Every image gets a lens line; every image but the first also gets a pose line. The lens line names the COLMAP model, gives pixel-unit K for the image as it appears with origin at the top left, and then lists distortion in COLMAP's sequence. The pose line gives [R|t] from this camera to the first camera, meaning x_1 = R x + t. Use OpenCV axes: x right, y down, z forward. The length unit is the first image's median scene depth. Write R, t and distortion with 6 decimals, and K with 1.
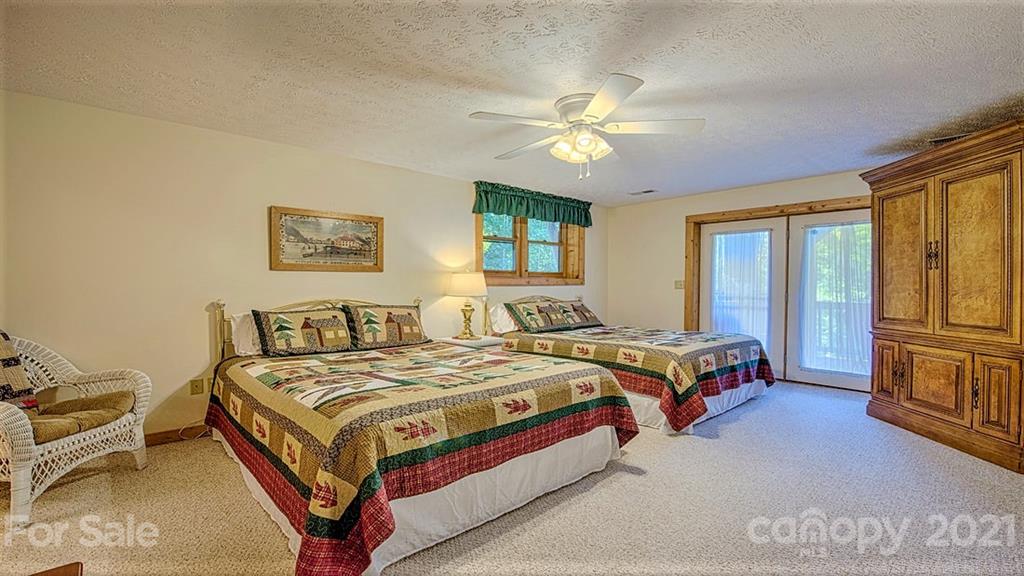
lens RADIAL K [[447.6, 0, 512.2], [0, 447.6, 290.1], [0, 0, 1]] dist [0.000747, 0.000091]
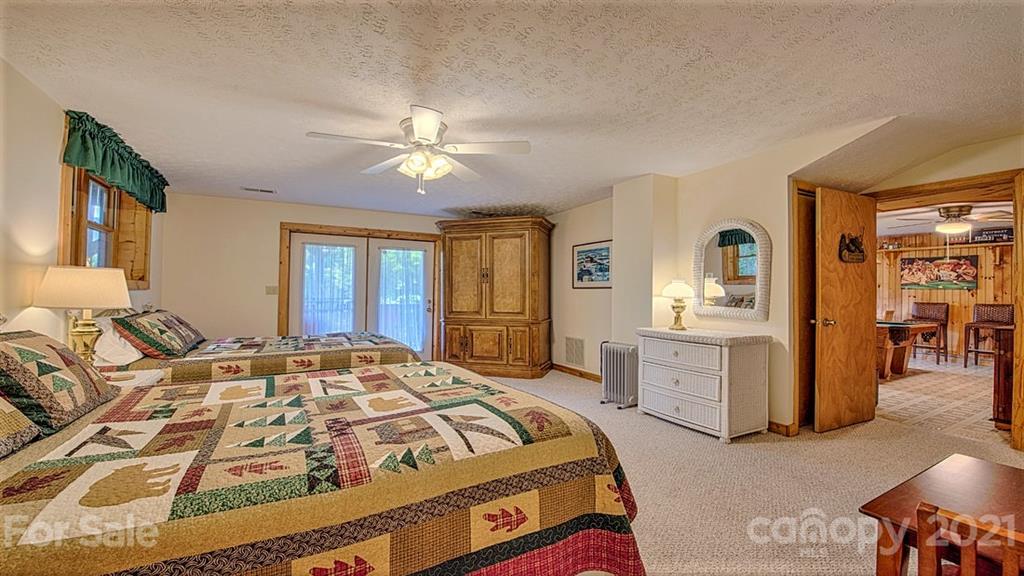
lens RADIAL K [[413.0, 0, 513.8], [0, 413.0, 290.9], [0, 0, 1]] dist [-0.013395, -0.000369]
pose [[0.243973, 0.003895, 0.969774, -0.601422], [0.003607, 0.999981, -0.004924, -0.005377], [-0.969775, 0.004699, 0.243955, 0.424781]]
